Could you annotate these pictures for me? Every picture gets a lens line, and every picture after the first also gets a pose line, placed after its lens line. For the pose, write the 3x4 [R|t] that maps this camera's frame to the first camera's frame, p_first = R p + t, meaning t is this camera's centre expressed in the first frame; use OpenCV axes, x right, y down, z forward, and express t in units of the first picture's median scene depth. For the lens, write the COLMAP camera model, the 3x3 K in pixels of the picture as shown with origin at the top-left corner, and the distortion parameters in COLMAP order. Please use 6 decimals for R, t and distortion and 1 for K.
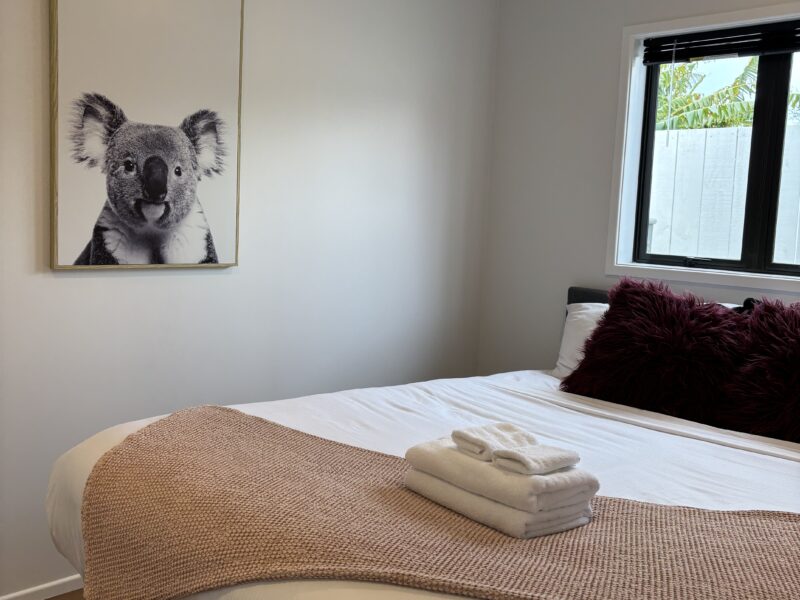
lens RADIAL K [[798.2, 0, 400.0], [0, 798.2, 300.0], [0, 0, 1]] dist [0.141322, -0.459503]
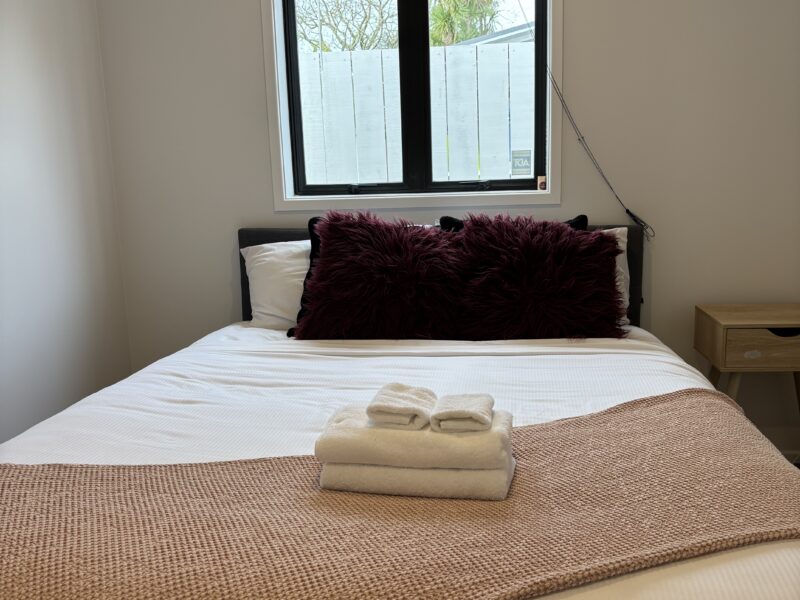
lens RADIAL K [[798.2, 0, 400.0], [0, 798.2, 300.0], [0, 0, 1]] dist [0.141322, -0.459503]
pose [[0.783229, -0.181130, 0.594763, -0.280048], [0.134347, 0.983328, 0.122545, -0.033713], [-0.607044, -0.016076, 0.794506, 0.220391]]
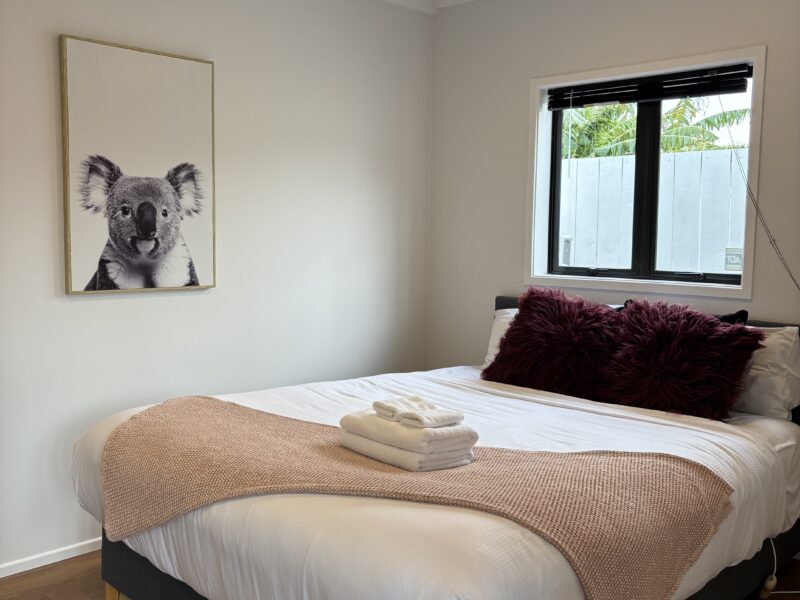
lens RADIAL K [[798.2, 0, 400.0], [0, 798.2, 300.0], [0, 0, 1]] dist [0.141322, -0.459503]
pose [[0.999359, -0.033351, 0.013005, 0.071152], [0.033645, 0.999168, -0.023067, 0.016586], [-0.012225, 0.023490, 0.999649, -0.259996]]
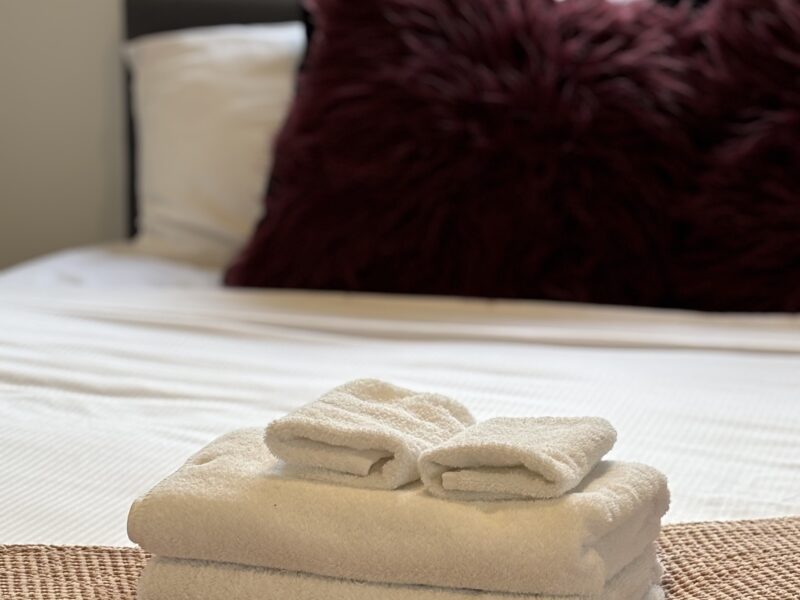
lens RADIAL K [[2453.2, 0, 400.0], [0, 2453.2, 300.0], [0, 0, 1]] dist [0.112861, 0.177336]
pose [[0.870943, -0.151601, 0.467413, -0.255004], [0.104934, 0.986657, 0.124485, -0.006660], [-0.480048, -0.059372, 0.875231, 0.059440]]
